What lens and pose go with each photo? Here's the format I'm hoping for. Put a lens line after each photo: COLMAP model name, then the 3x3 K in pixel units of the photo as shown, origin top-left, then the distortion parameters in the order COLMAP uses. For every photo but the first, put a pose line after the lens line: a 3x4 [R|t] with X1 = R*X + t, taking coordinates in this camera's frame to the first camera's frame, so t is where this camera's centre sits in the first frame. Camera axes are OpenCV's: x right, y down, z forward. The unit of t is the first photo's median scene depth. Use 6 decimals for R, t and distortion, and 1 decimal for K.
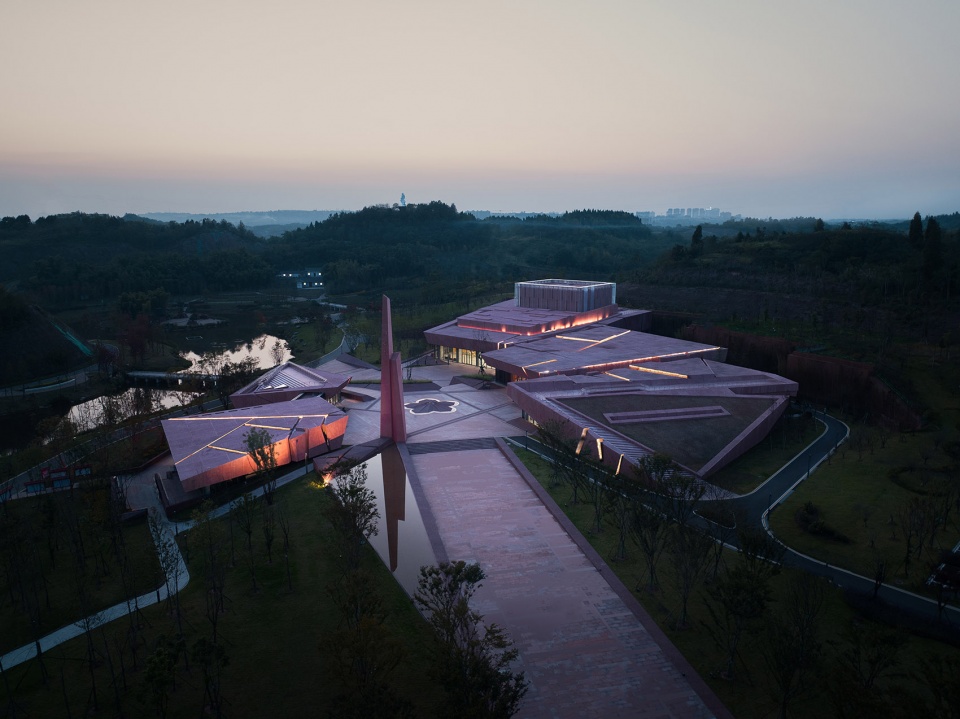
lens RADIAL K [[678.7, 0, 480.0], [0, 678.7, 359.5], [0, 0, 1]] dist [-0.037431, 0.001146]
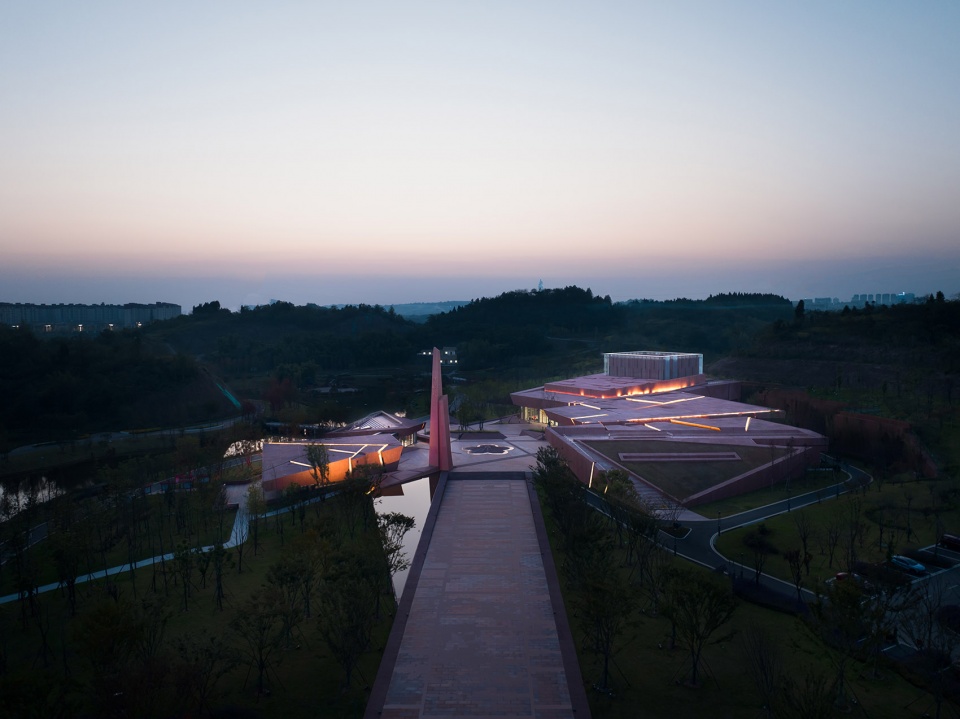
lens RADIAL K [[678.7, 0, 480.0], [0, 678.7, 359.5], [0, 0, 1]] dist [-0.037431, 0.001146]
pose [[0.972938, 0.005994, -0.230990, 0.118775], [-0.035385, 0.991737, -0.123310, 0.039498], [0.228343, 0.128147, 0.965110, -0.090106]]
